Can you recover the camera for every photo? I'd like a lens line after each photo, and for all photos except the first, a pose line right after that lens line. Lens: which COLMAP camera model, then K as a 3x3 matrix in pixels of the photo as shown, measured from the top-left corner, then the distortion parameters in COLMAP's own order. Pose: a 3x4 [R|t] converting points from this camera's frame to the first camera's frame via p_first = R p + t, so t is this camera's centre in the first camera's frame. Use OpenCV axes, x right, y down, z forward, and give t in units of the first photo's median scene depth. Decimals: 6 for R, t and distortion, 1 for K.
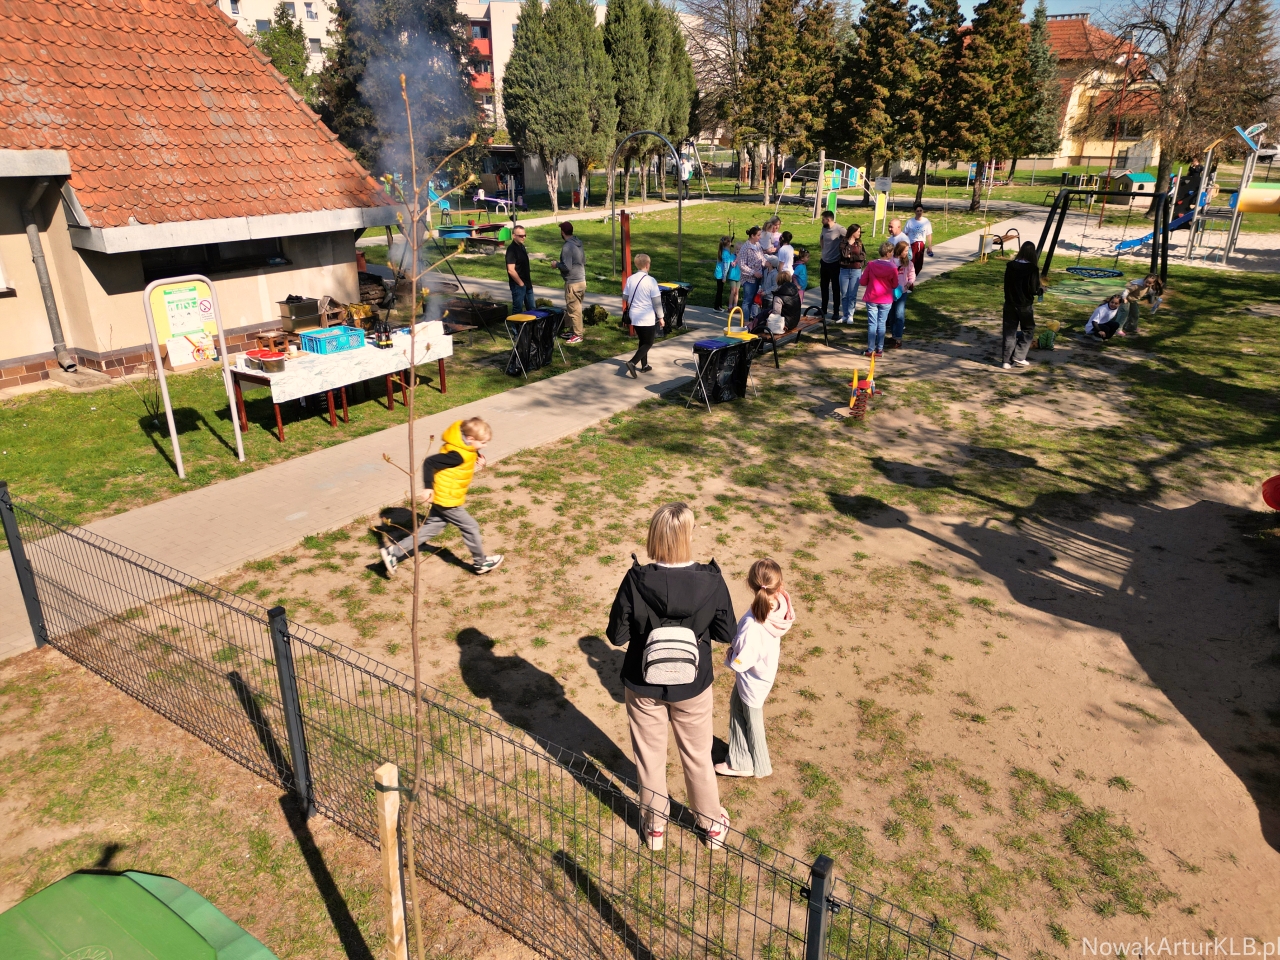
lens RADIAL K [[896.2, 0, 640.0], [0, 896.2, 480.0], [0, 0, 1]] dist [0.053851, -0.045561]
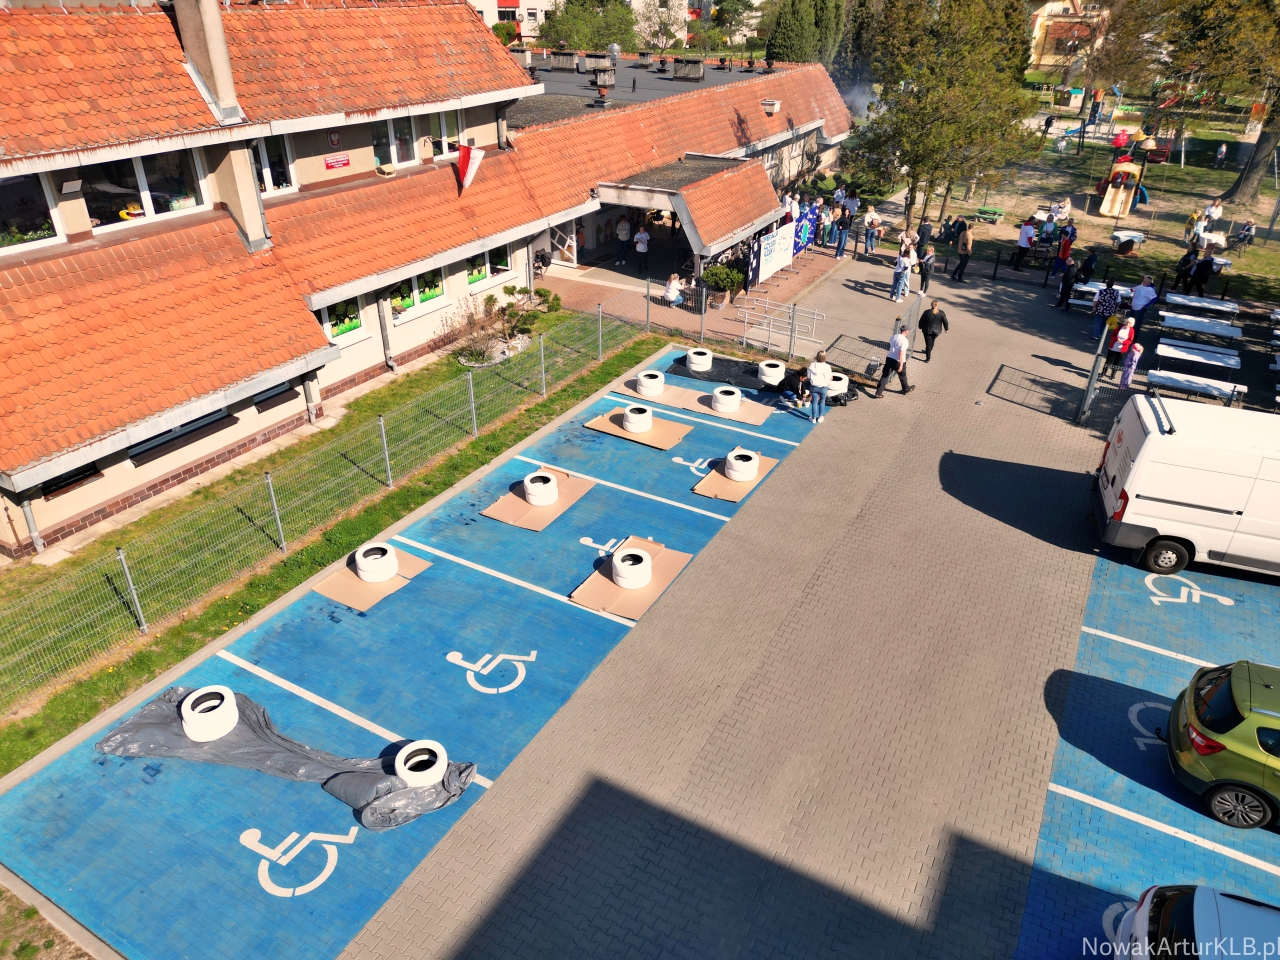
lens RADIAL K [[896.2, 0, 640.0], [0, 896.2, 480.0], [0, 0, 1]] dist [0.053851, -0.045561]
pose [[0.996733, -0.034405, 0.073075, -0.639899], [0.023786, 0.989652, 0.141506, 0.228139], [-0.077187, -0.139306, 0.987237, -1.125492]]
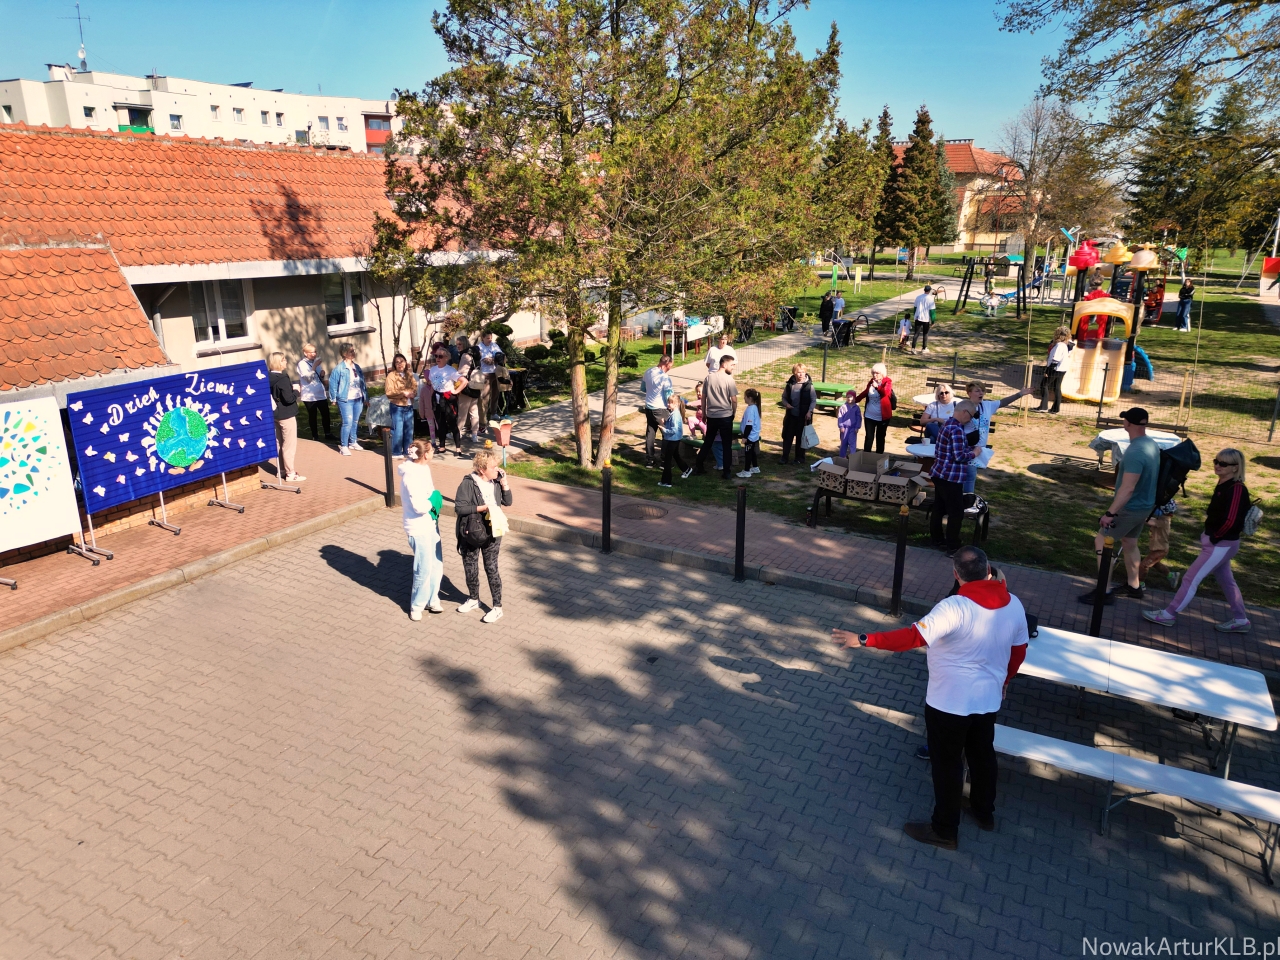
lens RADIAL K [[896.2, 0, 640.0], [0, 896.2, 480.0], [0, 0, 1]] dist [0.053851, -0.045561]
pose [[0.995829, -0.022700, 0.088375, -0.225591], [0.030124, 0.996044, -0.083601, 0.152026], [-0.086127, 0.085915, 0.992573, -0.437285]]
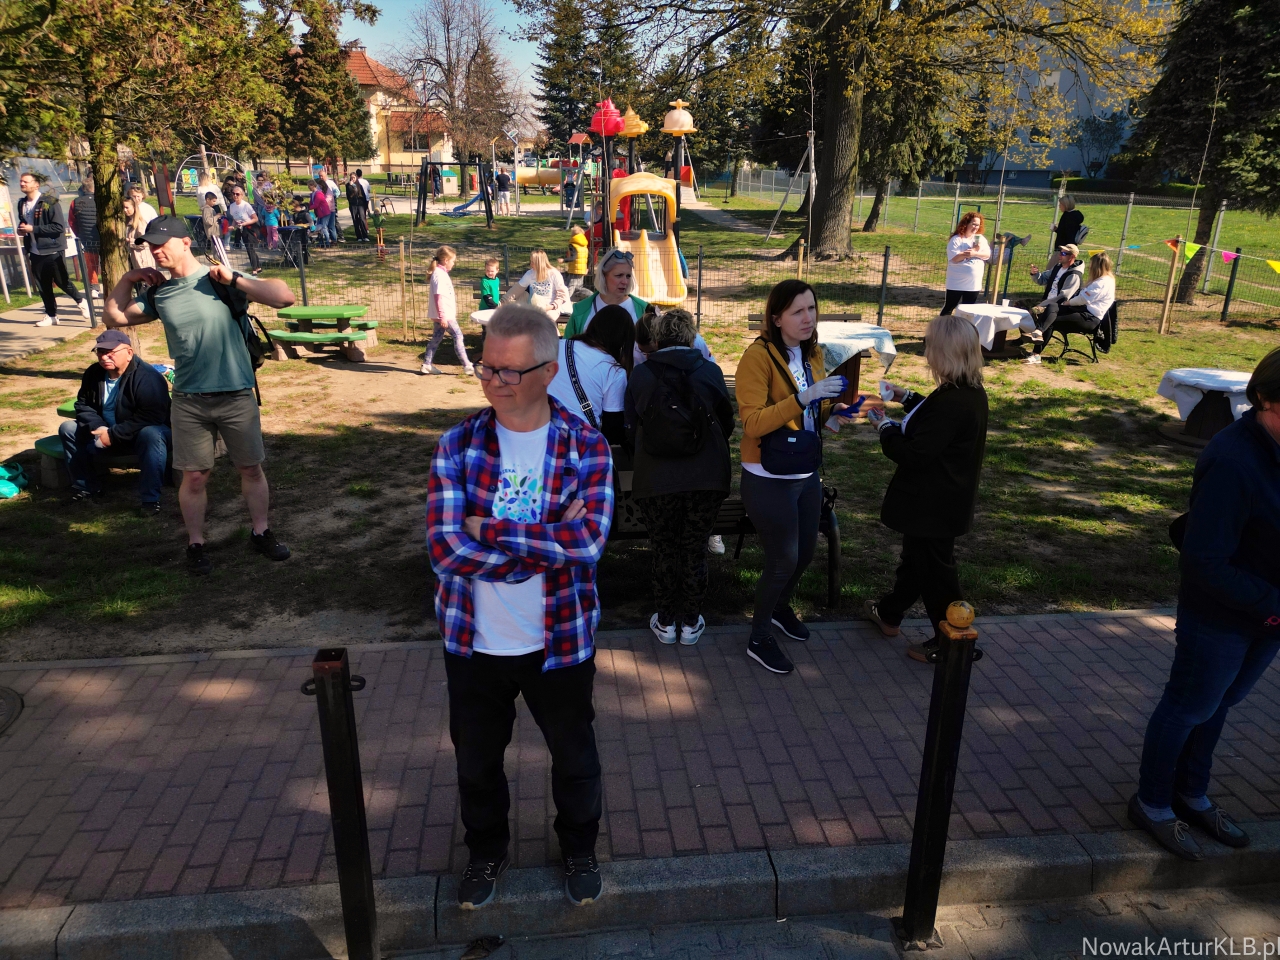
lens RADIAL K [[896.2, 0, 640.0], [0, 896.2, 480.0], [0, 0, 1]] dist [0.053851, -0.045561]
pose [[0.754377, -0.213865, 0.620626, -0.192543], [0.229123, 0.971764, 0.056365, 0.119801], [-0.615157, 0.099679, 0.782078, -0.222305]]
